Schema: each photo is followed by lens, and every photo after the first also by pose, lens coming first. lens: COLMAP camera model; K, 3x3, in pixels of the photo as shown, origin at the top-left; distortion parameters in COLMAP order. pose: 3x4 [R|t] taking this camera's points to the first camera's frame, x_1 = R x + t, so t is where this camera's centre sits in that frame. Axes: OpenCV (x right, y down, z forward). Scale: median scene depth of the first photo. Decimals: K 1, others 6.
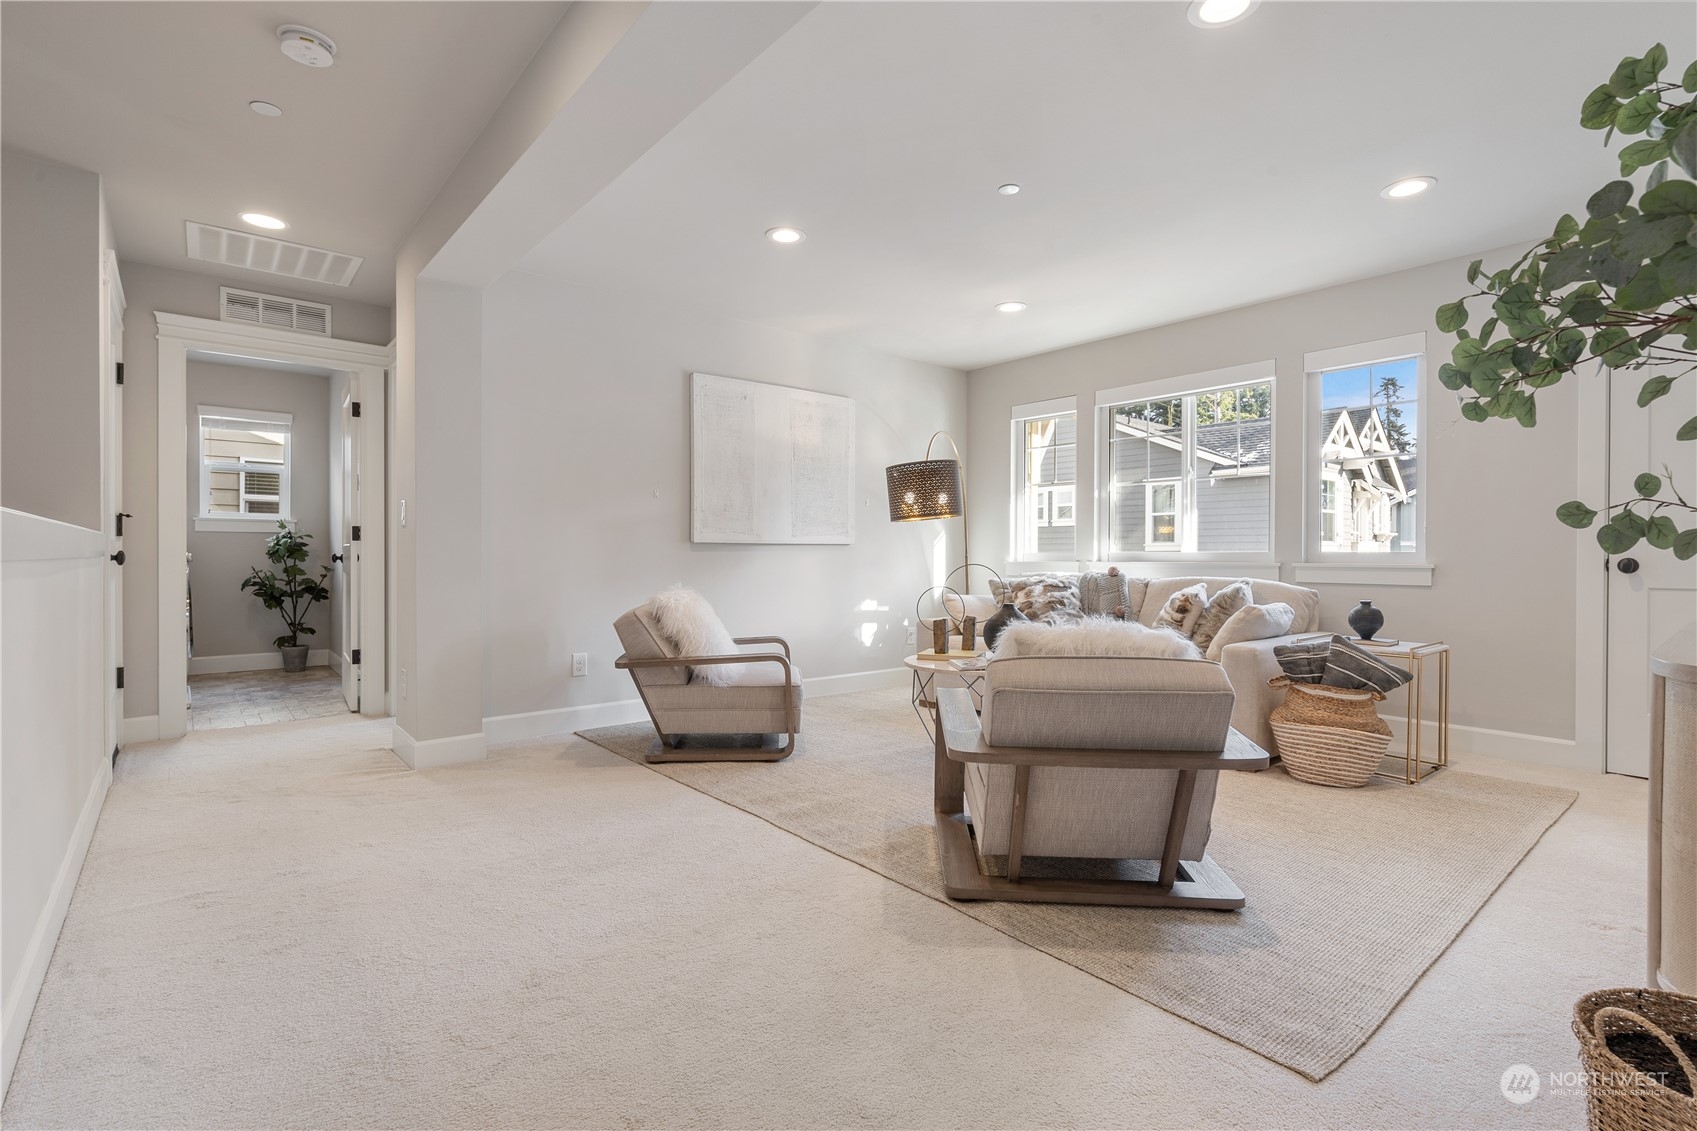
lens RADIAL K [[798.6, 0, 861.3], [0, 798.6, 554.5], [0, 0, 1]] dist [-0.005021, 0.002313]
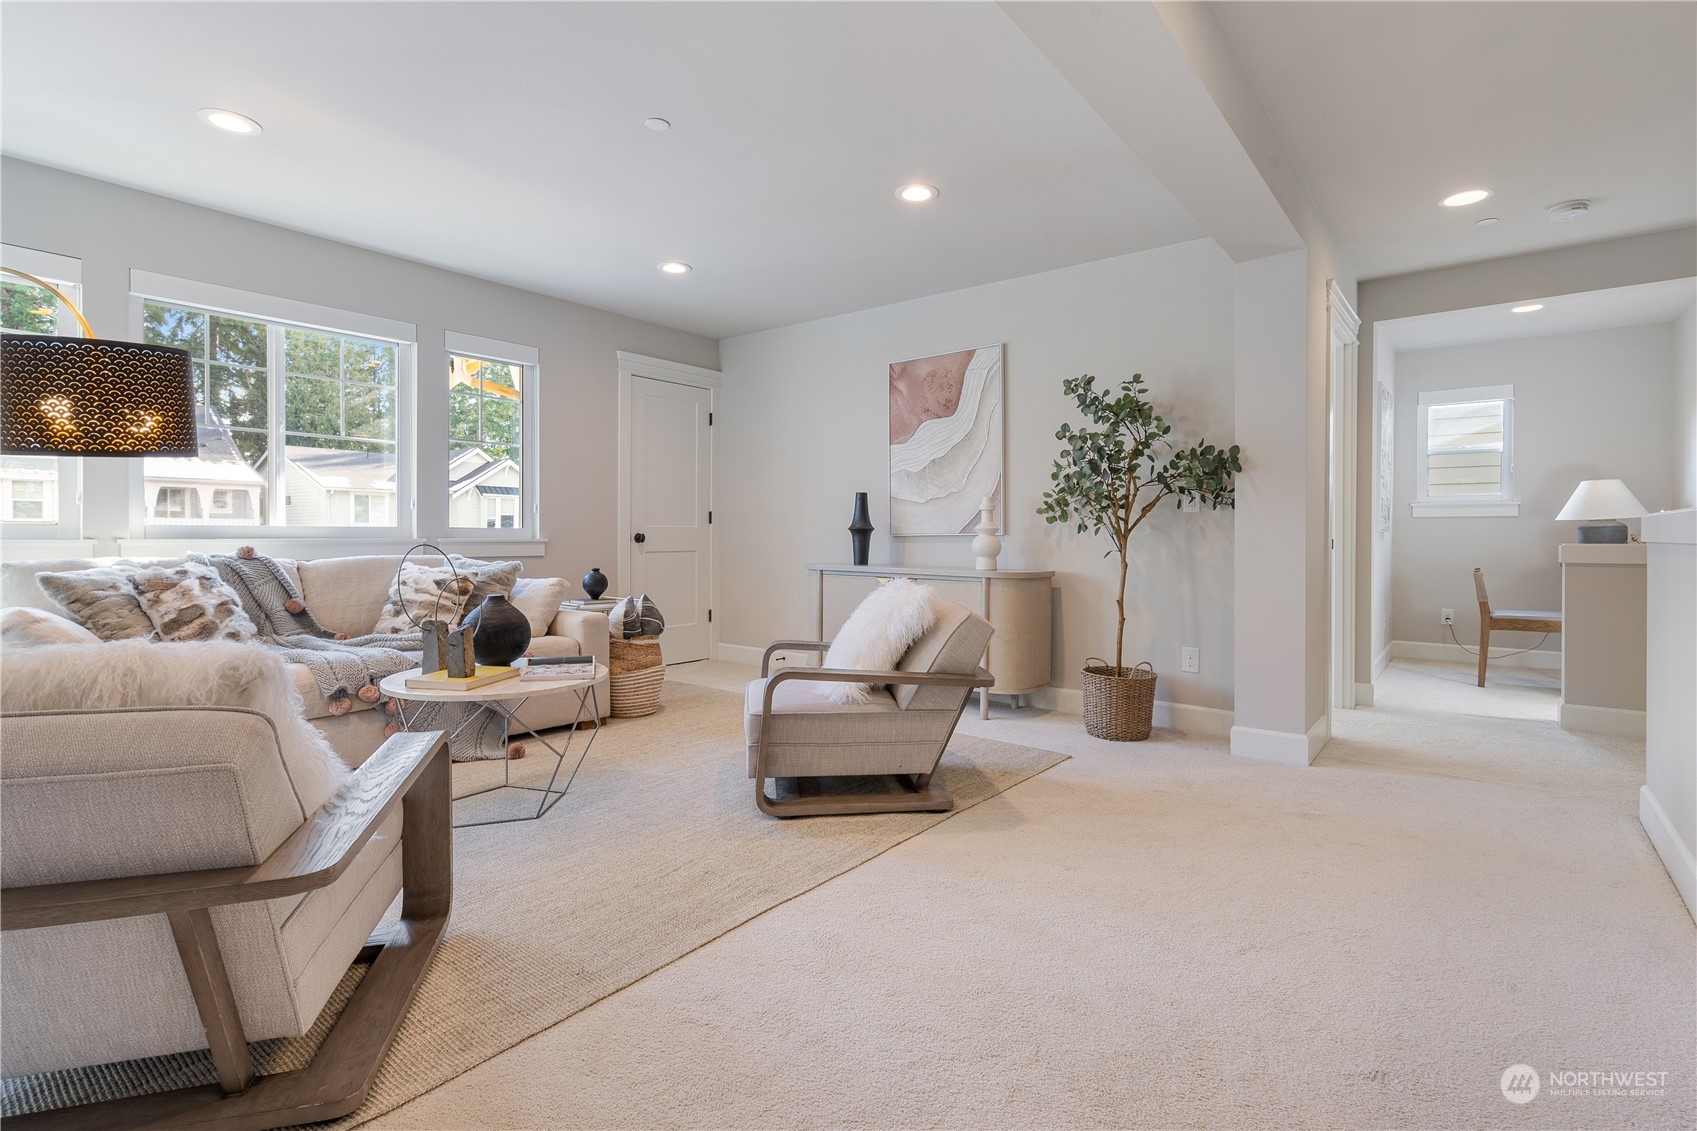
lens RADIAL K [[798.6, 0, 853.3], [0, 798.6, 541.3], [0, 0, 1]] dist [-0.005021, 0.002313]
pose [[-0.193884, -0.013406, 0.980933, -0.573563], [-0.008104, 0.999894, 0.012063, -0.002177], [-0.980991, -0.005611, -0.193972, 0.740294]]
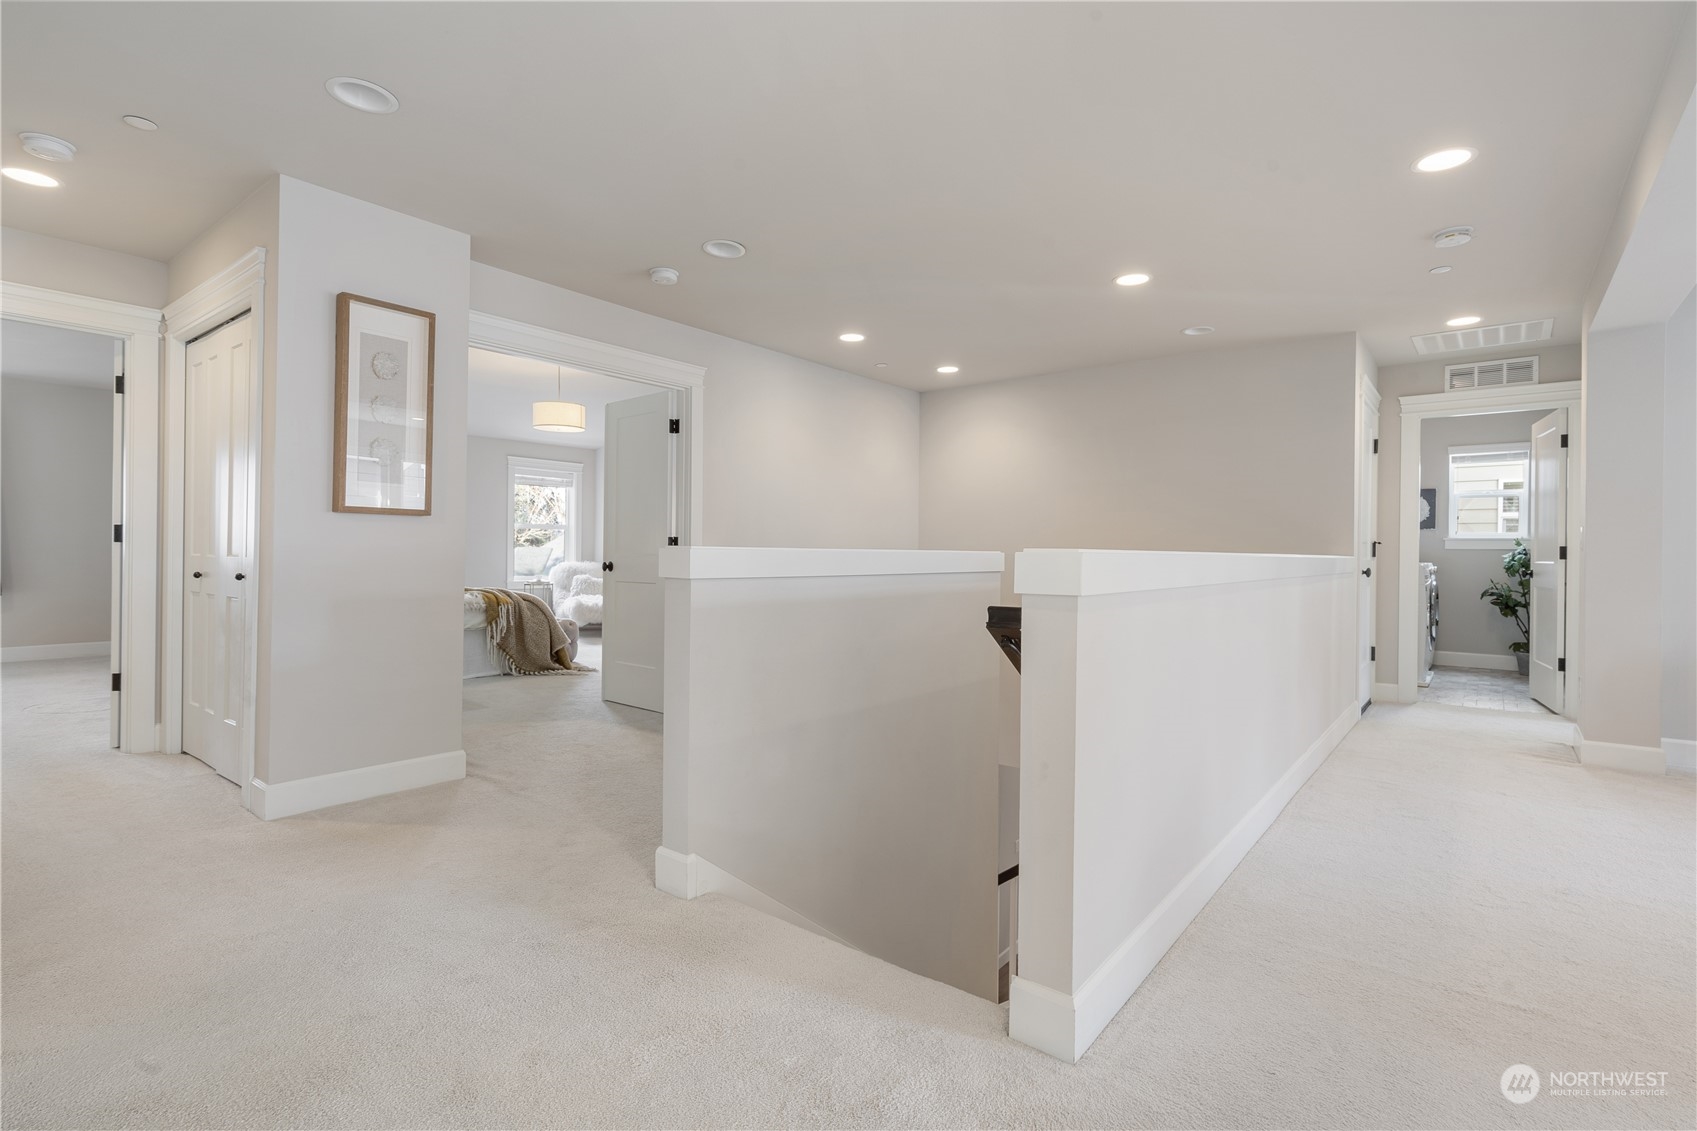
lens RADIAL K [[798.6, 0, 850.1], [0, 798.6, 562.7], [0, 0, 1]] dist [-0.005021, 0.002313]
pose [[0.189663, 0.011691, -0.981780, 0.237827], [-0.010959, 0.999892, 0.009790, -0.012030], [0.981788, 0.008902, 0.189771, -0.163639]]
